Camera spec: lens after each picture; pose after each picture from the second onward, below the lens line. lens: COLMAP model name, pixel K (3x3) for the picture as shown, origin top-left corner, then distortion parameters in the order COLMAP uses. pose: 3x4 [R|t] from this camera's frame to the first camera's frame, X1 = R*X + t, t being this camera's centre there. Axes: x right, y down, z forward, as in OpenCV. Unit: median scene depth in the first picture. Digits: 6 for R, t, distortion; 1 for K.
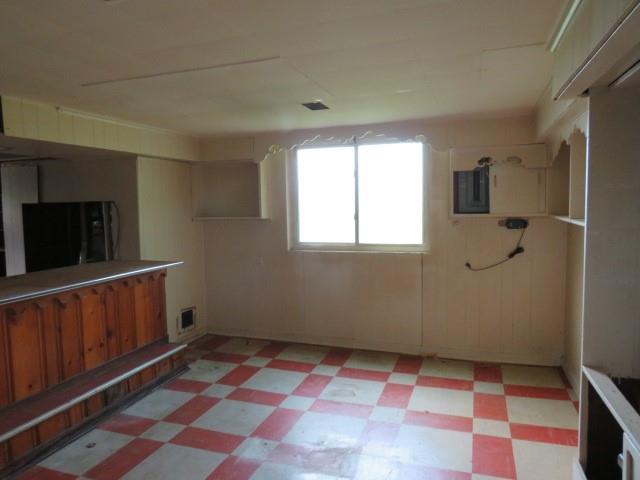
lens RADIAL K [[459.0, 0, 320.0], [0, 459.0, 242.8], [0, 0, 1]] dist [0.000927, 0.010078]
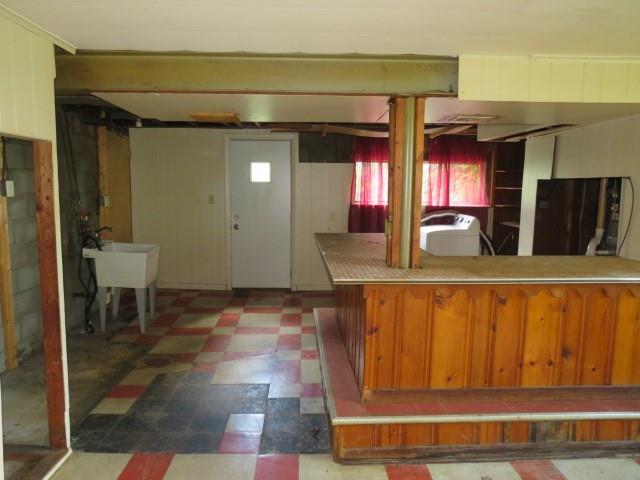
lens RADIAL K [[459.0, 0, 320.0], [0, 459.0, 242.8], [0, 0, 1]] dist [0.000927, 0.010078]
pose [[0.366527, 0.134921, -0.920573, 0.064531], [-0.095015, 0.989685, 0.107220, -0.022694], [0.925543, 0.048170, 0.375566, 0.339974]]
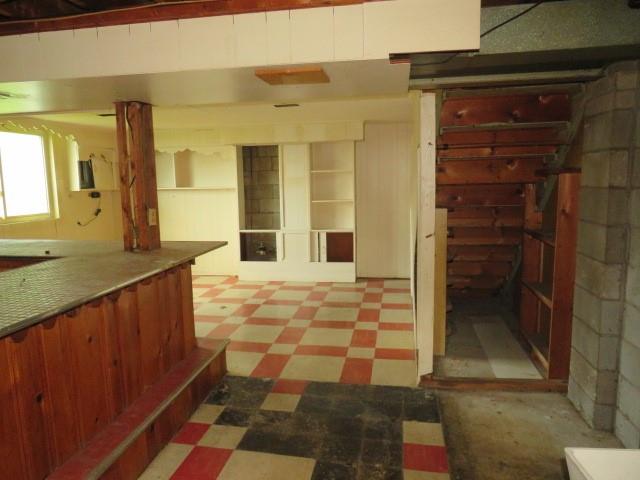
lens RADIAL K [[459.0, 0, 320.0], [0, 459.0, 242.8], [0, 0, 1]] dist [0.000927, 0.010078]
pose [[-0.159496, -0.115025, 0.980475, -1.675410], [0.106711, 0.985361, 0.132957, -0.006433], [-0.981414, 0.125833, -0.144887, 0.576995]]
